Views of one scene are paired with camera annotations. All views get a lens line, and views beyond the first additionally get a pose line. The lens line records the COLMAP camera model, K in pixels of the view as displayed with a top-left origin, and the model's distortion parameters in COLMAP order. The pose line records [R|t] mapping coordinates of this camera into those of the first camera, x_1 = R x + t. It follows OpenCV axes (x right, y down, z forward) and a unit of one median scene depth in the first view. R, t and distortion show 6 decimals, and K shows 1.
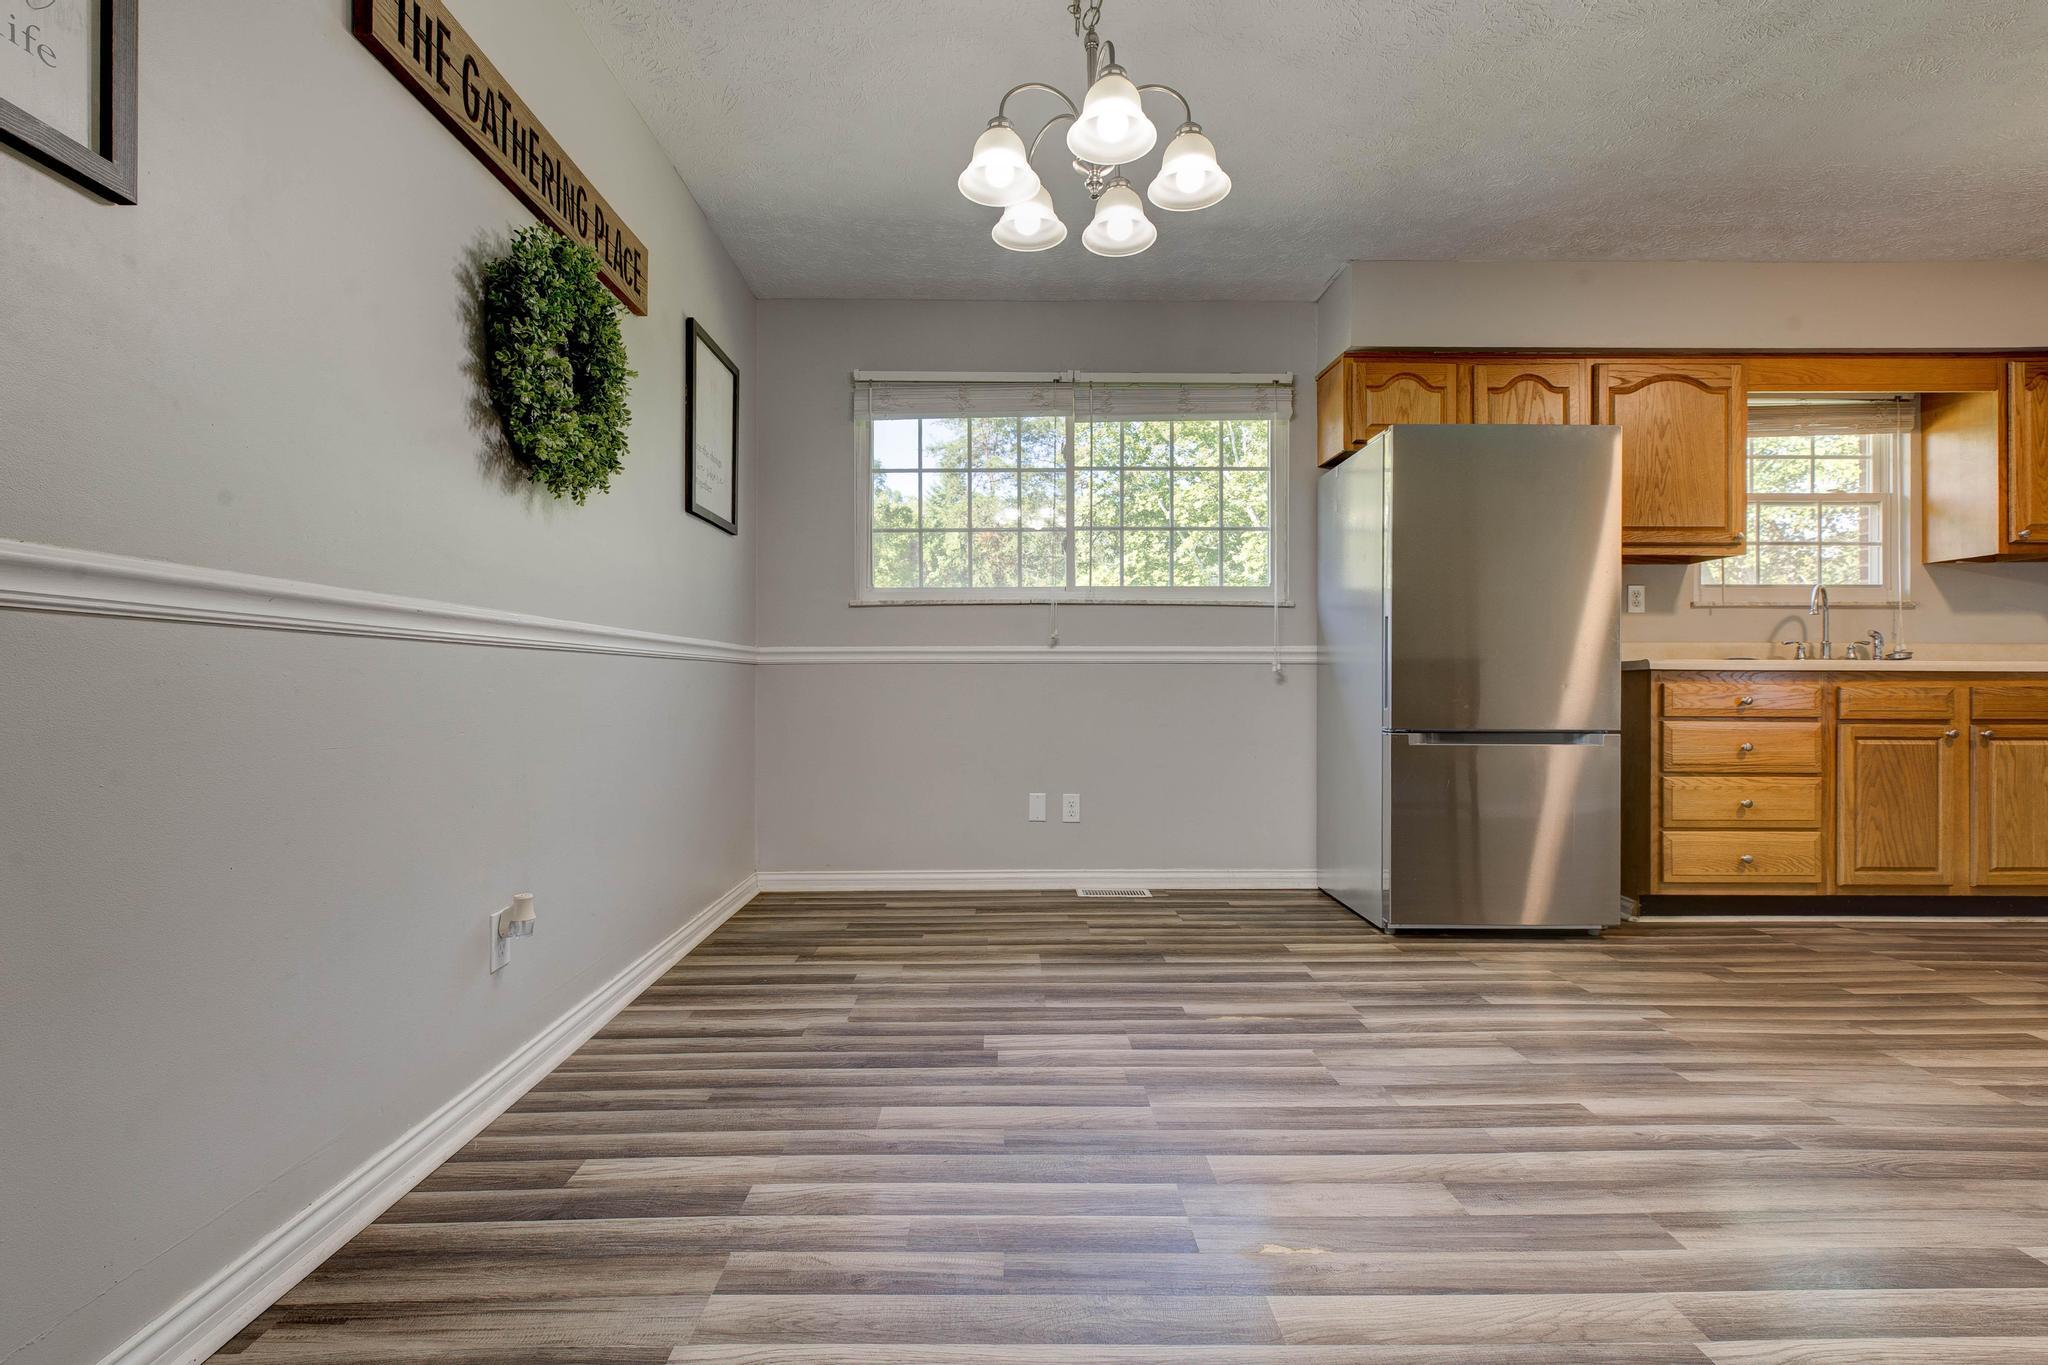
lens RADIAL K [[943.8, 0, 1024.5], [0, 943.8, 685.4], [0, 0, 1]] dist [0.001925, 0.000289]
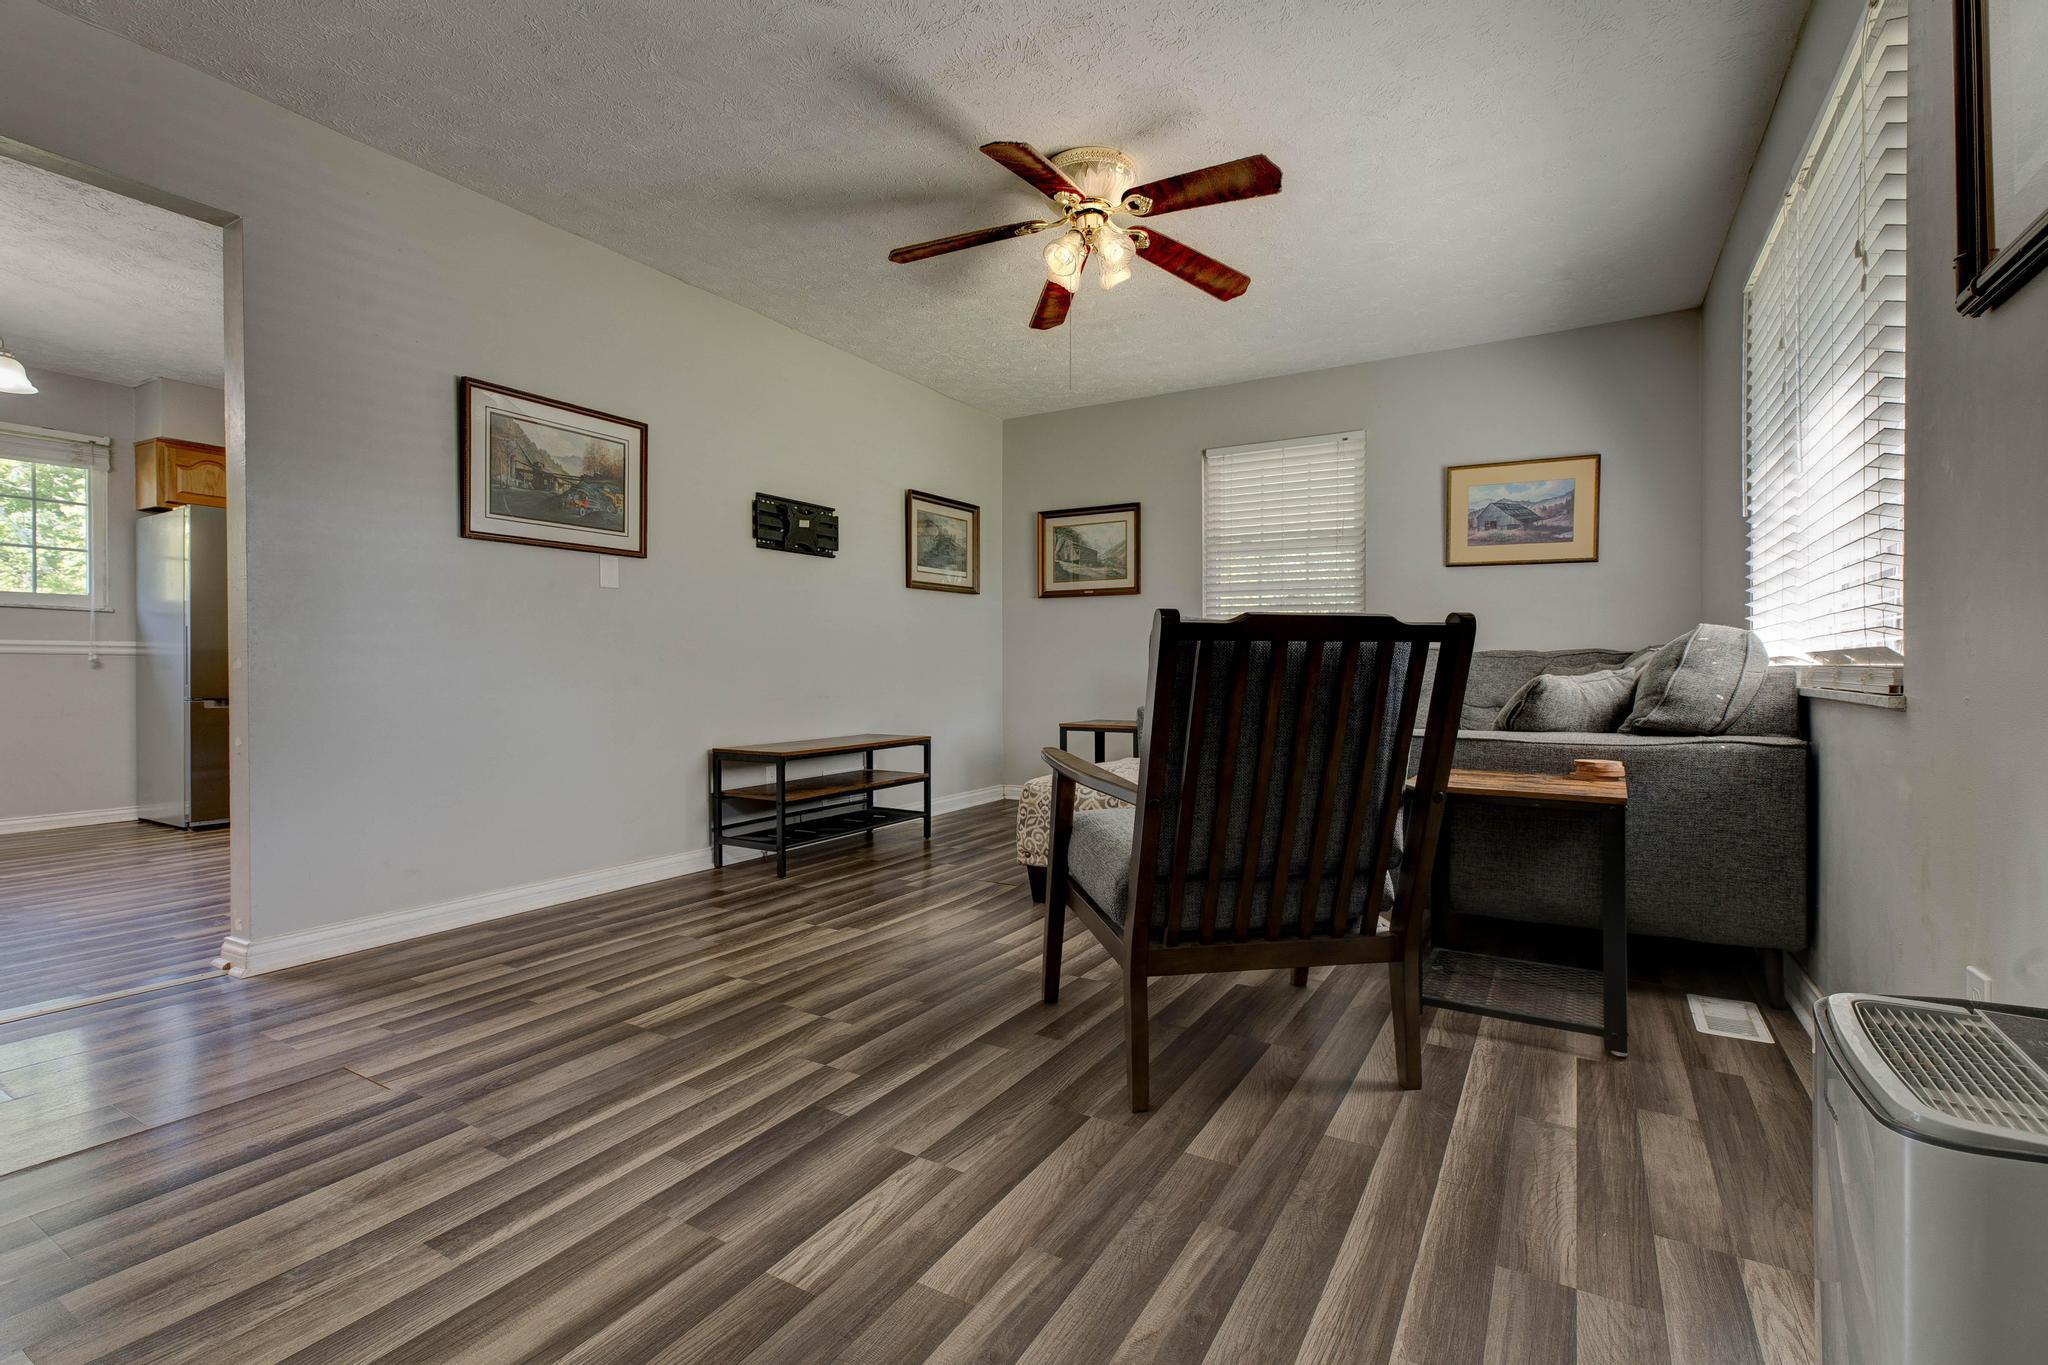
lens RADIAL K [[943.8, 0, 1034.1], [0, 943.8, 679.3], [0, 0, 1]] dist [0.001925, 0.000289]
pose [[0.527453, -0.005178, 0.849569, -0.169947], [-0.001439, 0.999975, 0.006988, 0.001100], [-0.849583, -0.004909, 0.527432, -0.839908]]
